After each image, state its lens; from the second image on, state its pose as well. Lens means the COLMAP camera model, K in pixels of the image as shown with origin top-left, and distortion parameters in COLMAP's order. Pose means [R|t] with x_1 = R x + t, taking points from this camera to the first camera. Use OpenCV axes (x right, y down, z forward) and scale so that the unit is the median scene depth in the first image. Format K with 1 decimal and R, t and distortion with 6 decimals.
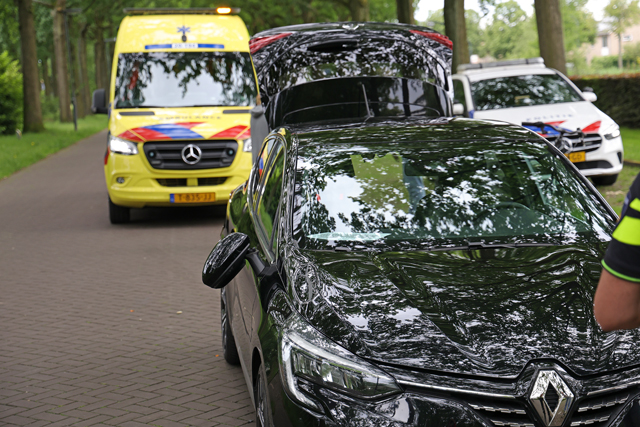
lens RADIAL K [[1227.3, 0, 320.0], [0, 1227.3, 213.6], [0, 0, 1]] dist [0.295956, 0.000000]
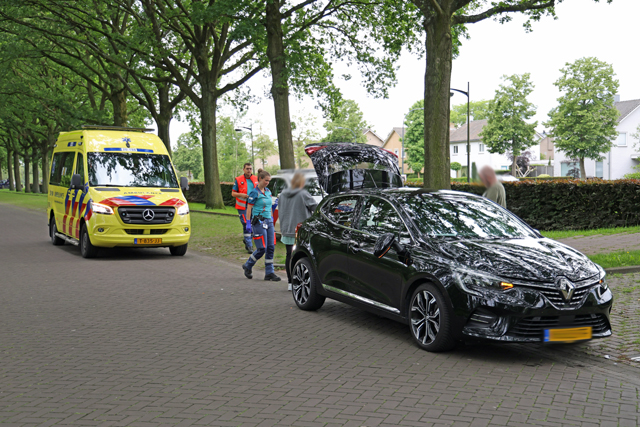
lens RADIAL K [[877.0, 0, 320.2], [0, 877.0, 213.3], [0, 0, 1]] dist [0.014814, 0.000000]
pose [[0.944303, 0.033180, 0.327400, -0.268358], [-0.007582, 0.996834, -0.079154, 0.040227], [-0.328990, 0.072263, 0.941564, -0.173501]]
